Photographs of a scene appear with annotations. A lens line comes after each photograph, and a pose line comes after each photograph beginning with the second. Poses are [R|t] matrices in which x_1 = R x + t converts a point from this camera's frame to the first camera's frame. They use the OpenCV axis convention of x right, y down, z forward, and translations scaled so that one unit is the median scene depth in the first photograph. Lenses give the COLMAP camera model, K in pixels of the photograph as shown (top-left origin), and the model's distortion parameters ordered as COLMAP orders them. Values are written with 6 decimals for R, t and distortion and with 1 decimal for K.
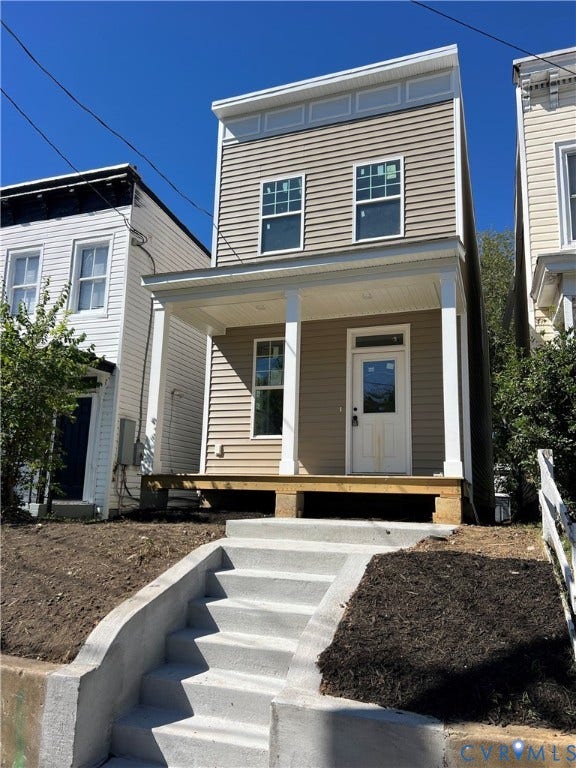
lens RADIAL K [[584.8, 0, 287.8], [0, 584.8, 385.4], [0, 0, 1]] dist [0.028692, -0.018778]
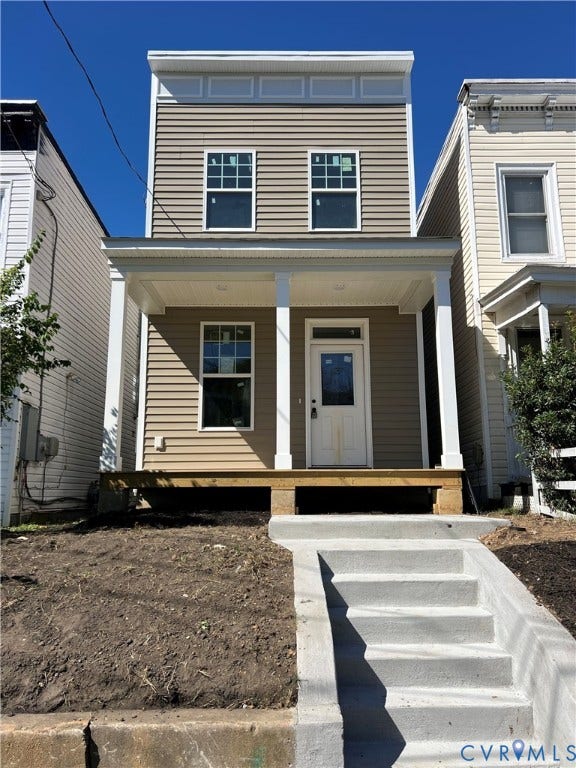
lens RADIAL K [[584.8, 0, 289.6], [0, 584.8, 385.4], [0, 0, 1]] dist [0.028692, -0.018778]
pose [[0.934072, 0.034660, 0.355397, -0.271464], [-0.038996, 0.999227, 0.005042, 0.010891], [-0.354948, -0.018569, 0.934702, 0.101965]]
